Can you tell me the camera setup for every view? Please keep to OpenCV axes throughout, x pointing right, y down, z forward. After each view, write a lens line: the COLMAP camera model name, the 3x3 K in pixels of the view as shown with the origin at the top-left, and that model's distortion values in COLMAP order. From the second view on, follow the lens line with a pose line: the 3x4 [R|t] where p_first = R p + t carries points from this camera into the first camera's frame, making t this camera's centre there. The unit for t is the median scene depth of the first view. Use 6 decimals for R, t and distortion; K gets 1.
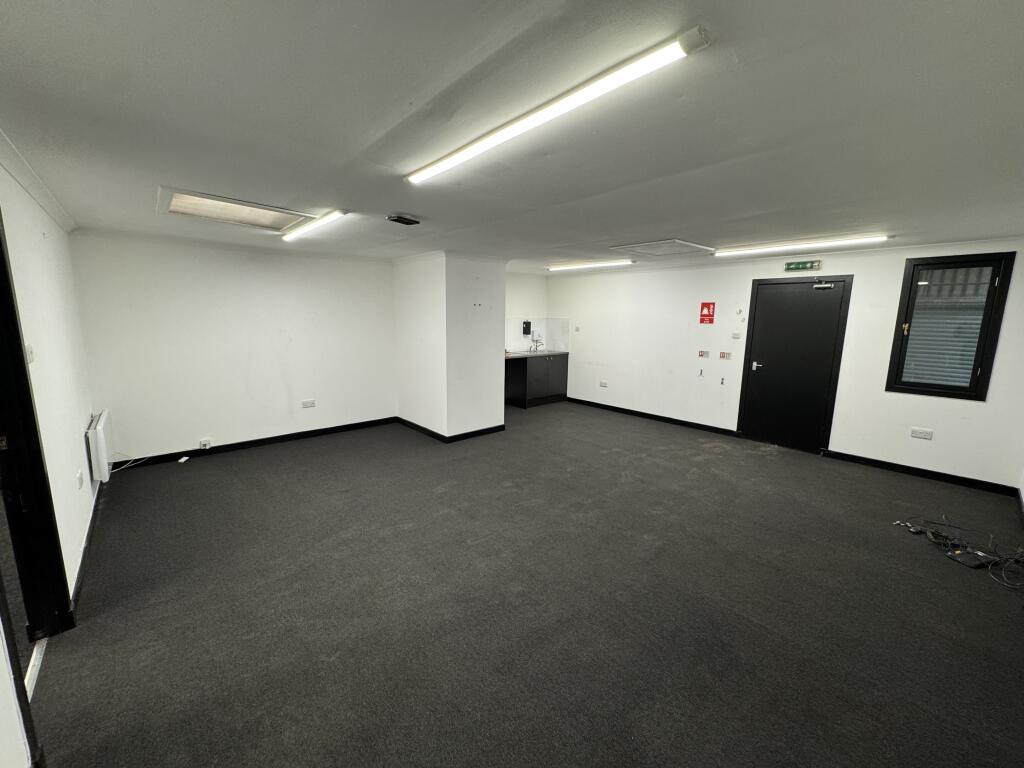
lens RADIAL K [[407.5, 0, 512.5], [0, 407.5, 383.2], [0, 0, 1]] dist [-0.004006, -0.000367]
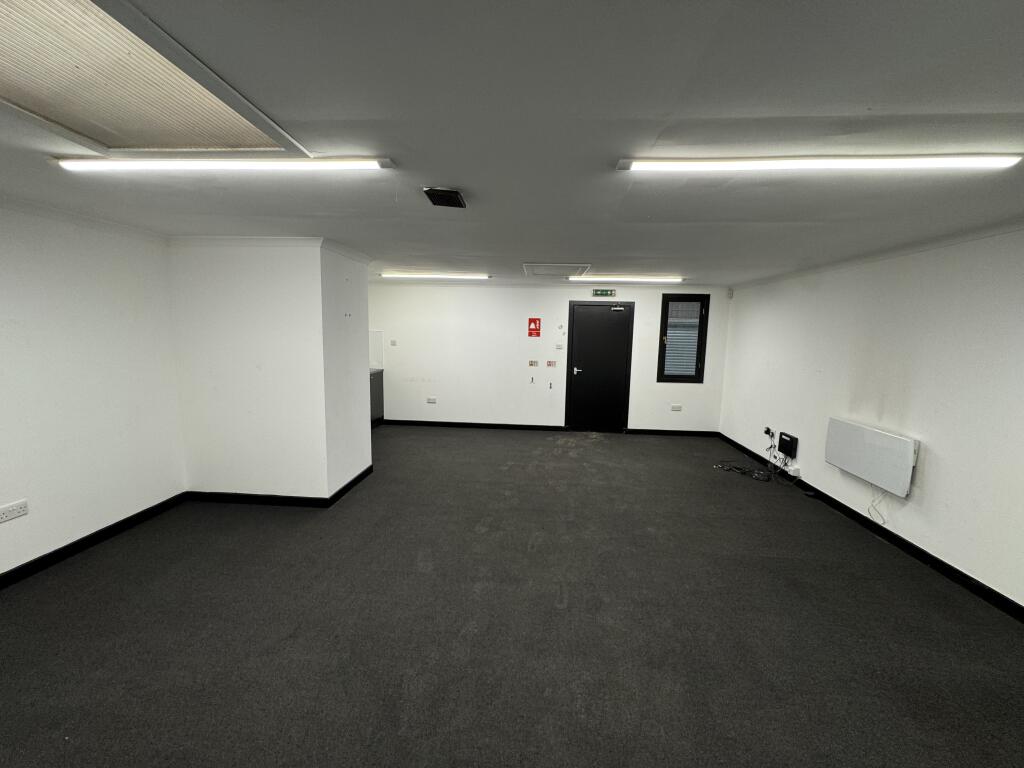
lens RADIAL K [[407.5, 0, 513.7], [0, 407.5, 380.5], [0, 0, 1]] dist [-0.004006, -0.000367]
pose [[0.719284, -0.081819, 0.689882, -0.433760], [0.102864, 0.994638, 0.010715, -0.051581], [-0.687059, 0.063257, 0.723843, 0.268202]]
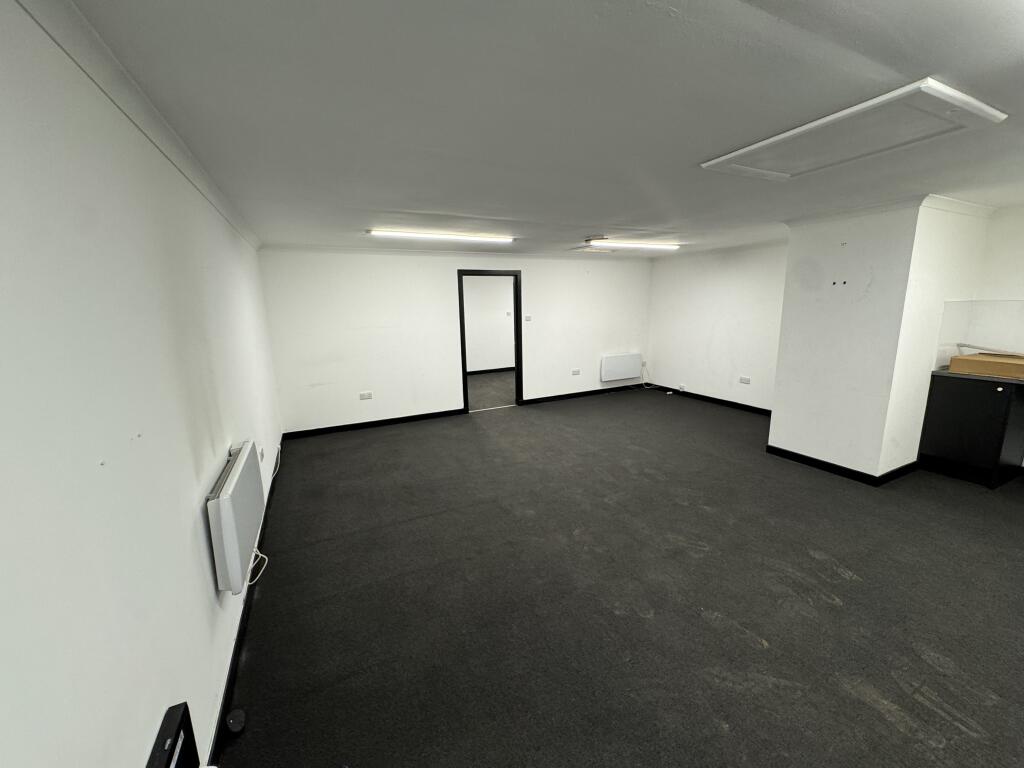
lens RADIAL K [[407.5, 0, 509.0], [0, 407.5, 383.6], [0, 0, 1]] dist [-0.004006, -0.000367]
pose [[-0.282253, 0.178362, -0.942614, 0.822319], [-0.135459, 0.965311, 0.223218, -0.113493], [0.949728, 0.190690, -0.248301, 0.728578]]
